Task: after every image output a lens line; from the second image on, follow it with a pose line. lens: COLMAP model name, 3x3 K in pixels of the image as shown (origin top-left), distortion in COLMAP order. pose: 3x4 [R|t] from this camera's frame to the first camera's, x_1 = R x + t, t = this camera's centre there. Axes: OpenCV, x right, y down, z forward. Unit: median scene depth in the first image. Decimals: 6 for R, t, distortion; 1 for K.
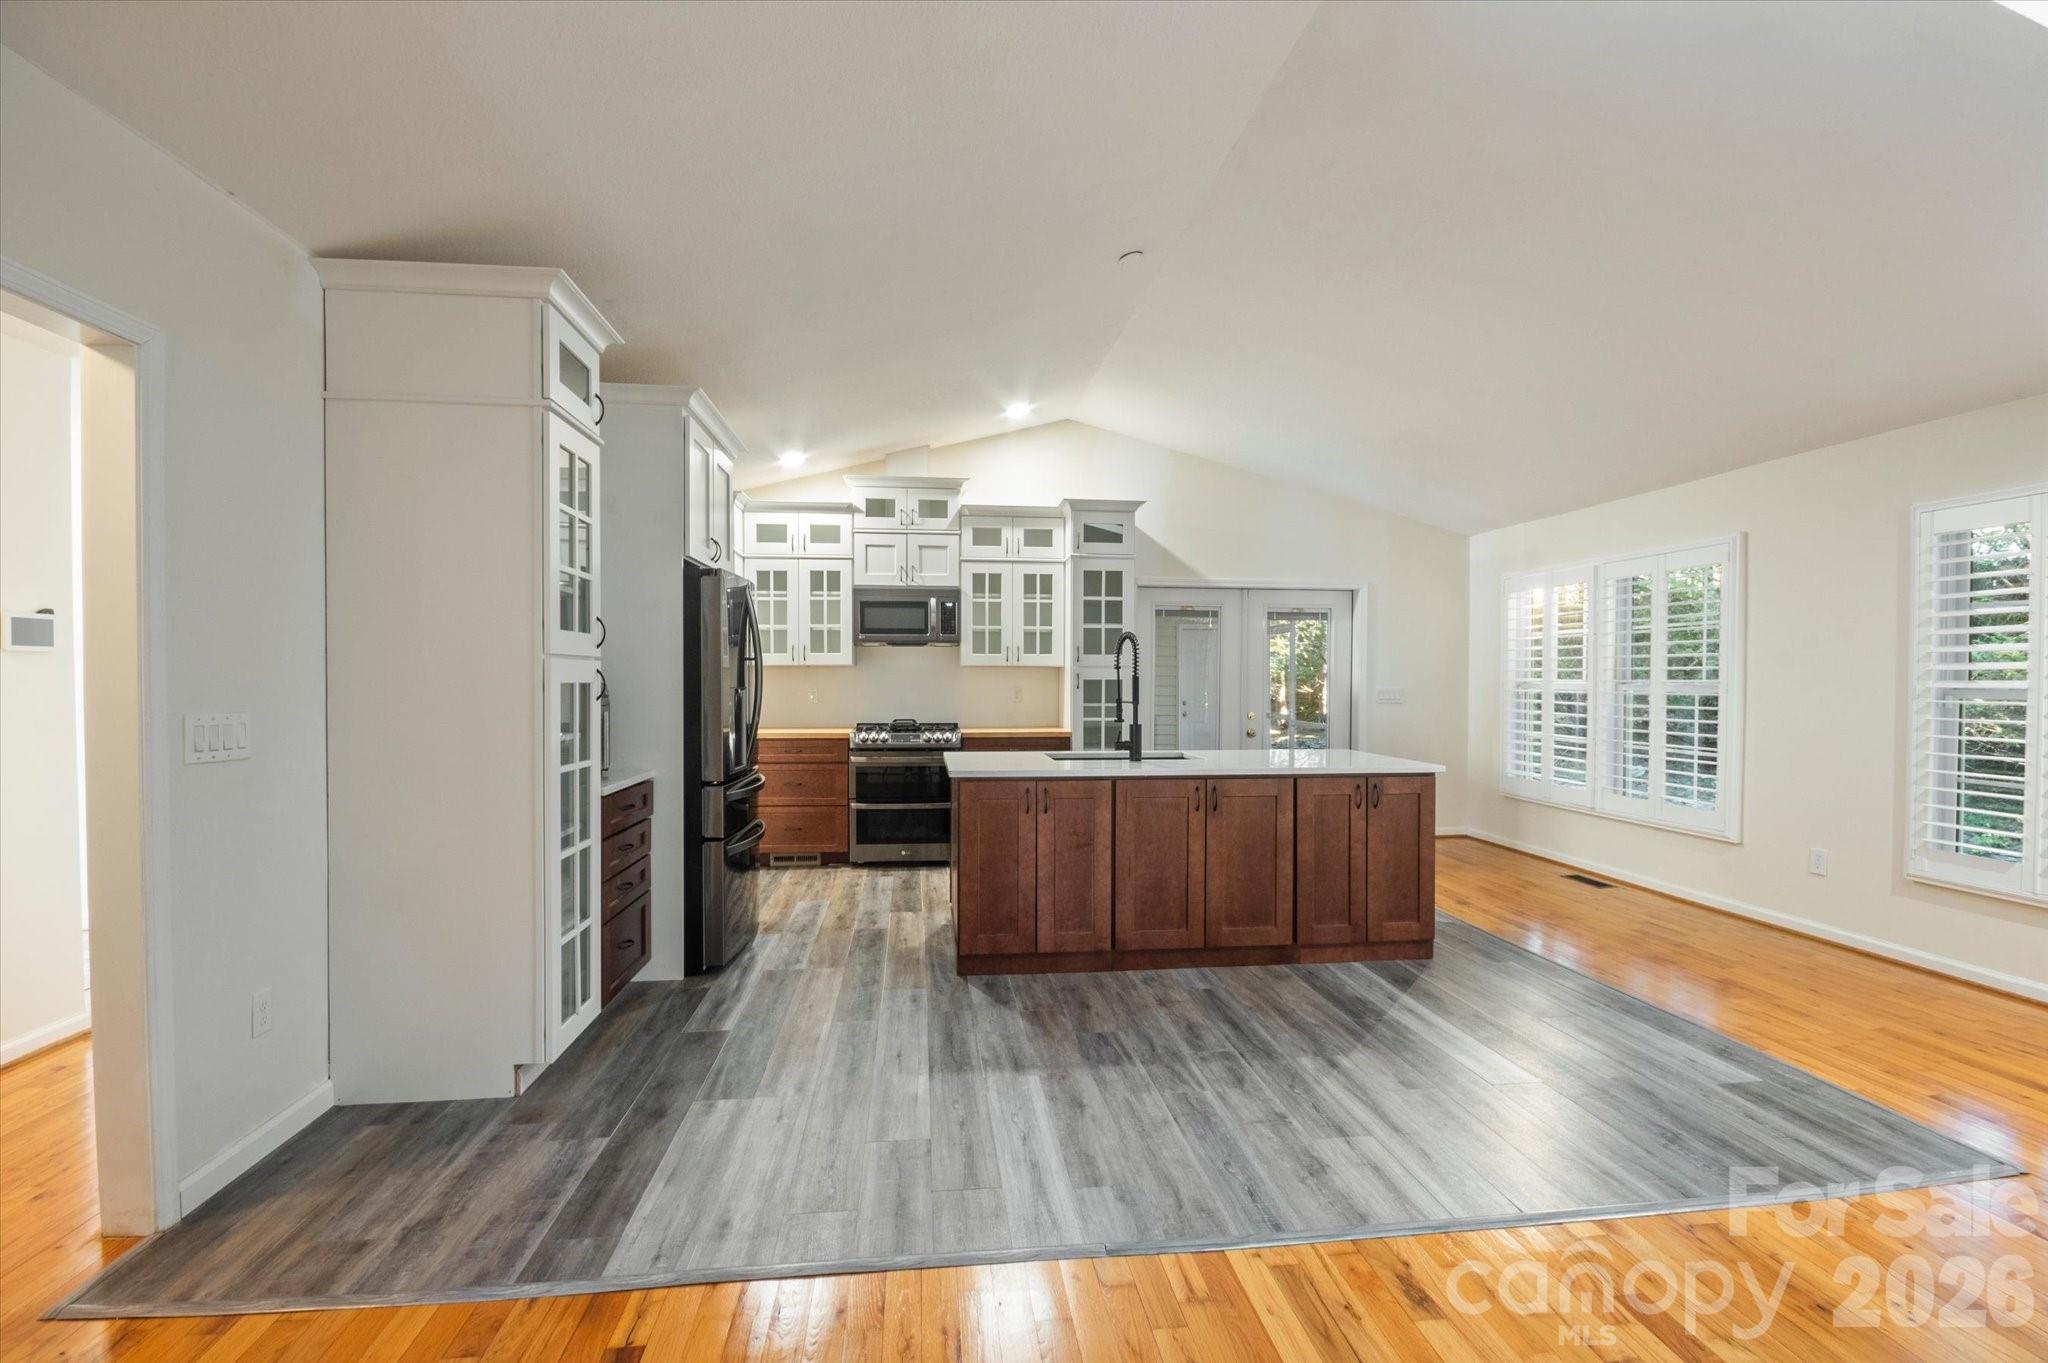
lens RADIAL K [[894.5, 0, 1013.6], [0, 894.5, 685.1], [0, 0, 1]] dist [-0.000522, -0.000032]
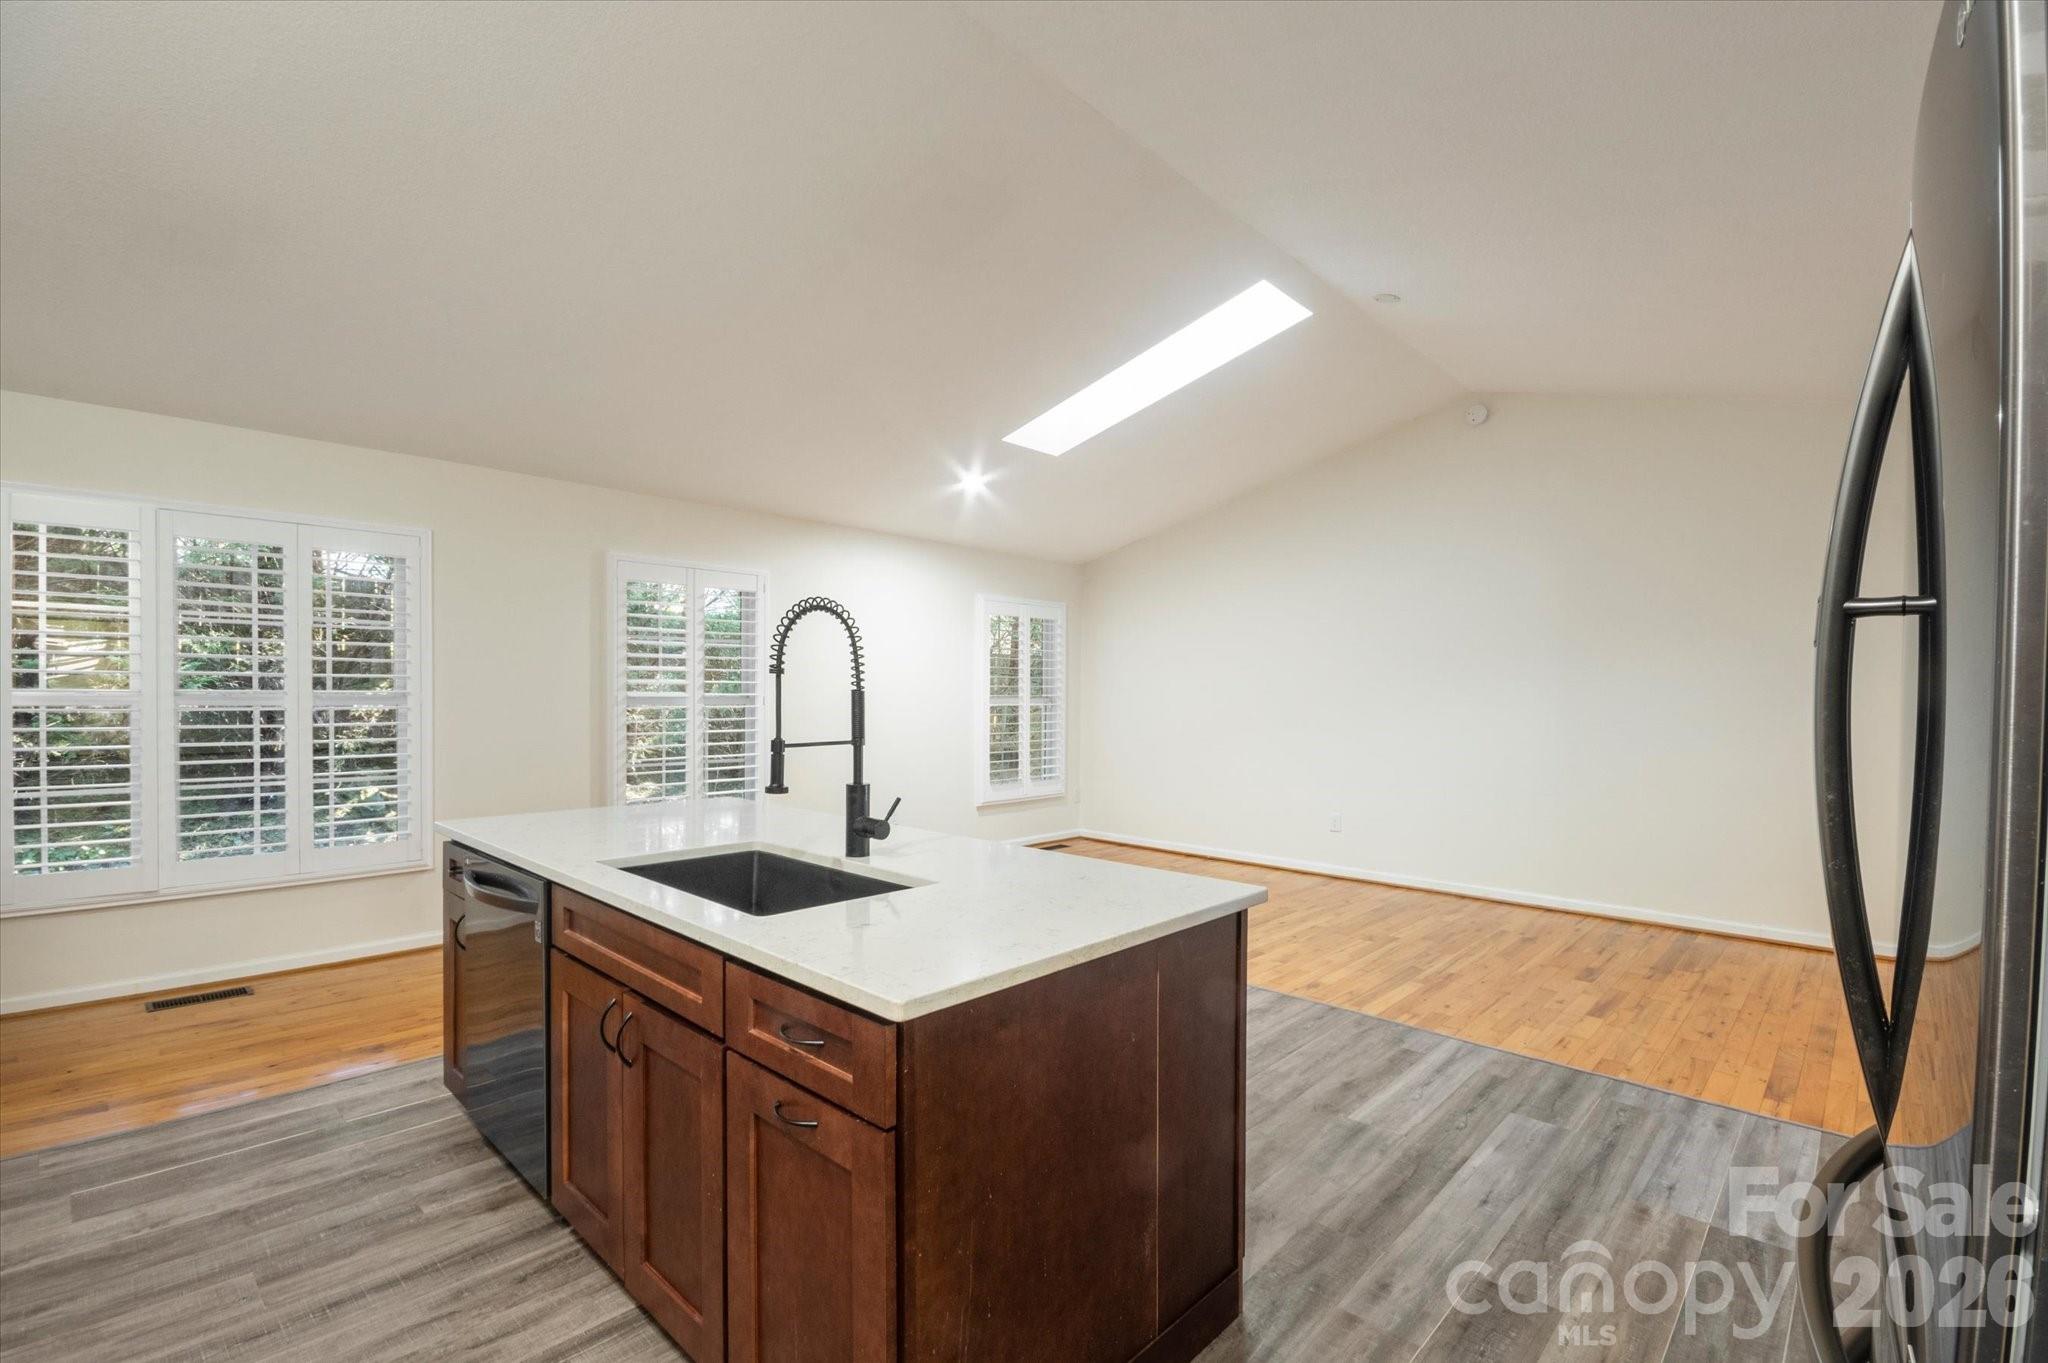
lens RADIAL K [[894.5, 0, 1029.1], [0, 894.5, 692.8], [0, 0, 1]] dist [-0.000522, -0.000032]
pose [[-0.642968, -0.011579, 0.765805, -0.348557], [-0.000888, 0.999896, 0.014373, -0.020251], [-0.765892, 0.008561, -0.642912, 1.363664]]
